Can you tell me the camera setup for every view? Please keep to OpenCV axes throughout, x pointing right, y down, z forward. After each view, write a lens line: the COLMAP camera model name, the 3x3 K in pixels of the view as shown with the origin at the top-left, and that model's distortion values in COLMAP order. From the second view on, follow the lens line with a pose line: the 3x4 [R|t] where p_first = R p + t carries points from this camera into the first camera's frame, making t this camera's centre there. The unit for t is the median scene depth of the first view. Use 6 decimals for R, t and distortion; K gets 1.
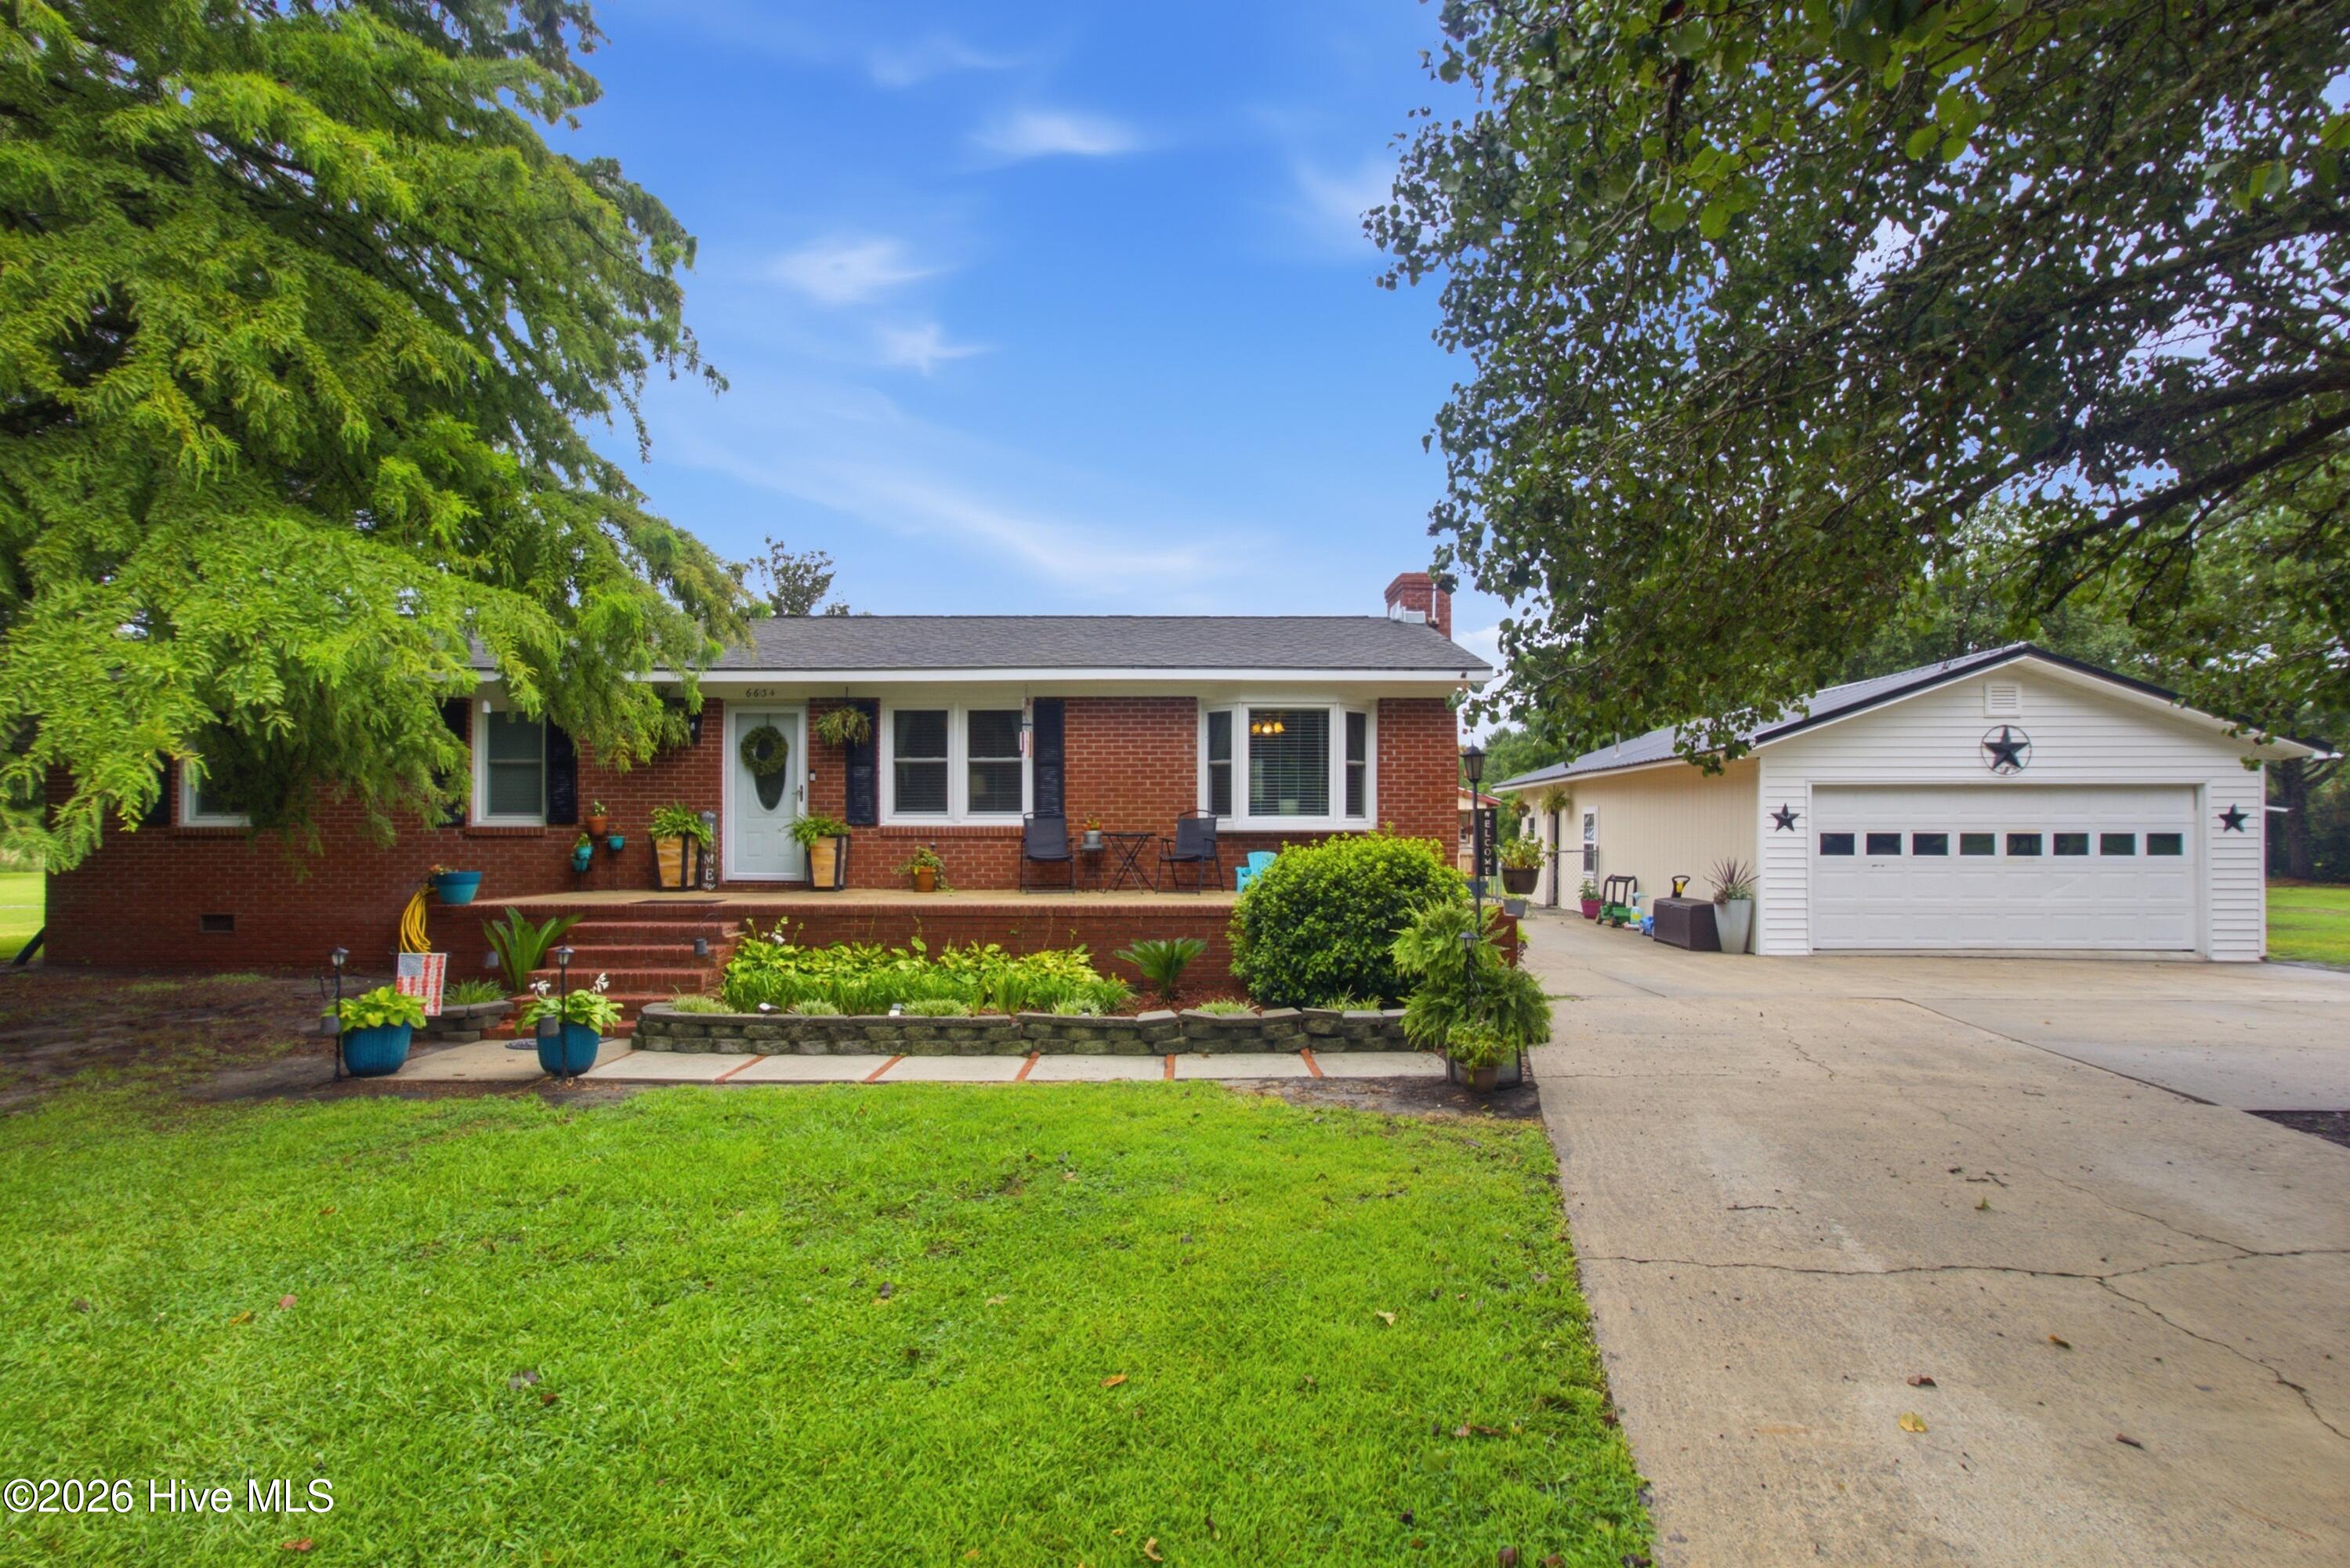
lens RADIAL K [[1147.2, 0, 1184.2], [0, 1147.2, 825.7], [0, 0, 1]] dist [-0.012266, 0.019679]
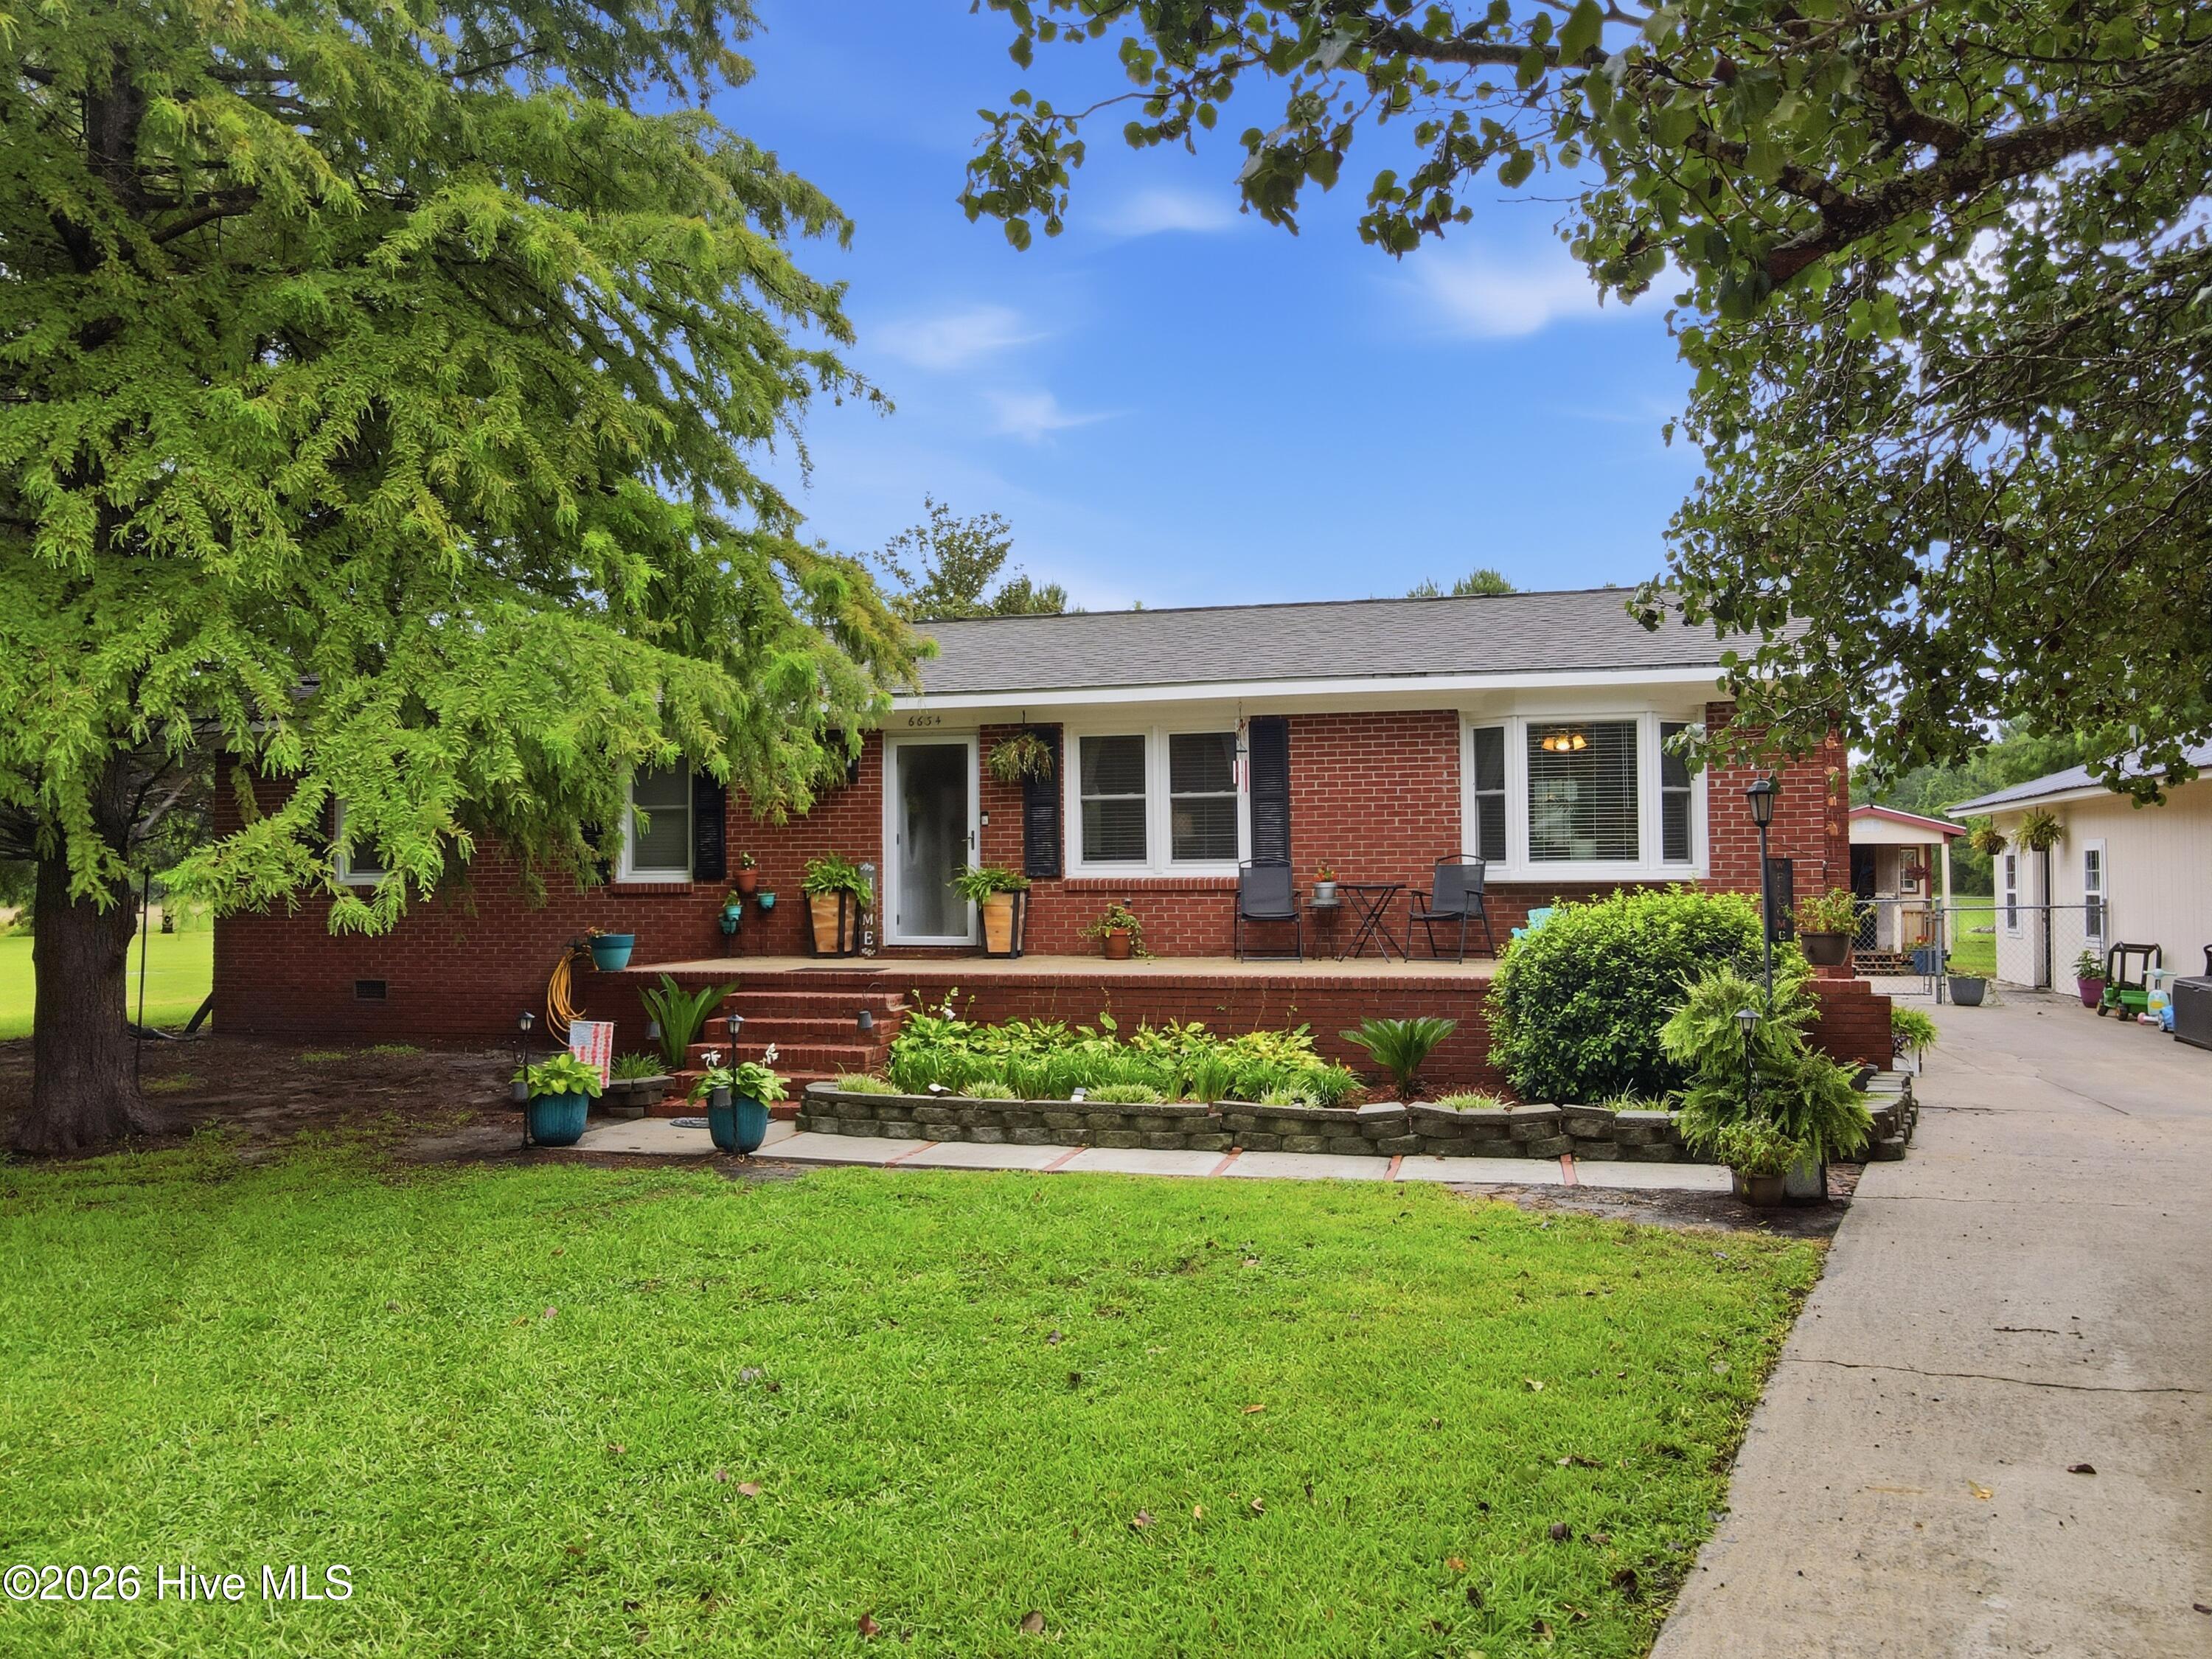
lens RADIAL K [[1785.8, 0, 1106.0], [0, 1785.8, 829.5], [0, 0, 1]] dist [0.025433, 0.002836]
pose [[0.969608, -0.012770, -0.244332, 0.105612], [0.008553, 0.999796, -0.018310, -0.015588], [0.244516, 0.015664, 0.969519, -0.321841]]
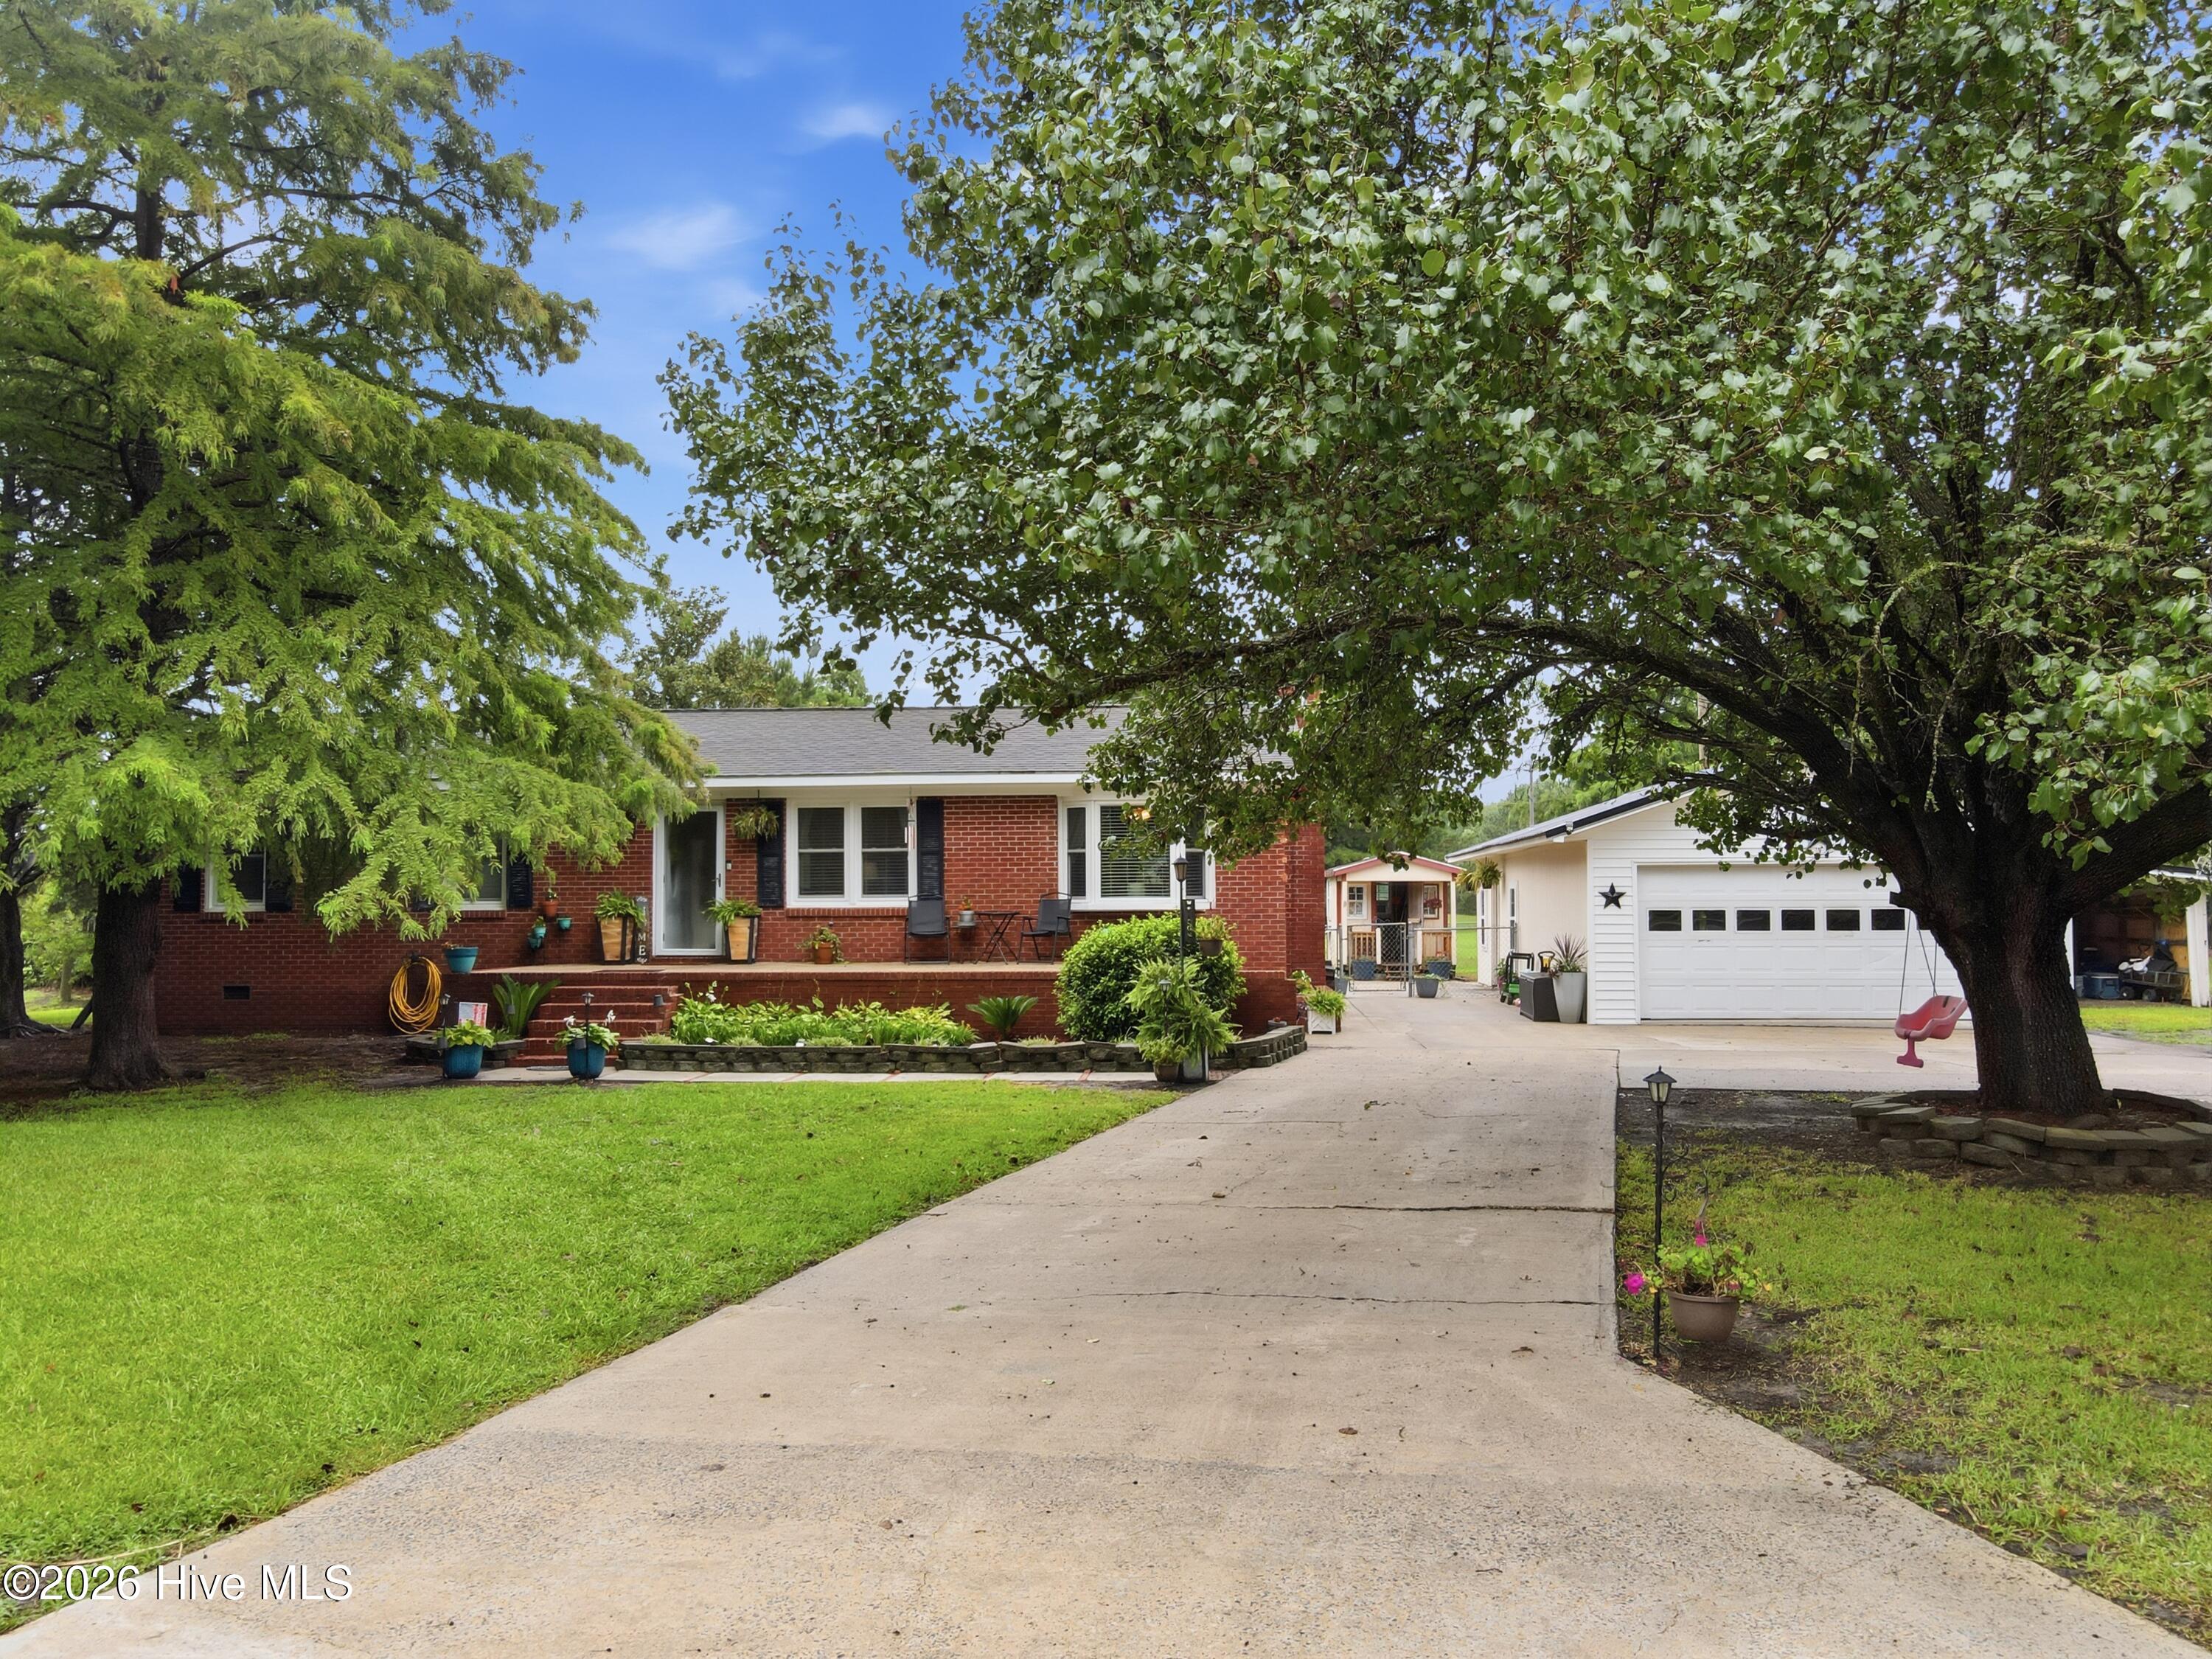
lens RADIAL K [[2431.4, 0, 1170.8], [0, 2431.4, 778.8], [0, 0, 1]] dist [0.041456, -0.002861]
pose [[0.995860, -0.008448, -0.090512, 0.496171], [0.004869, 0.999200, -0.039689, -0.043585], [0.090775, 0.039084, 0.995104, -2.037607]]
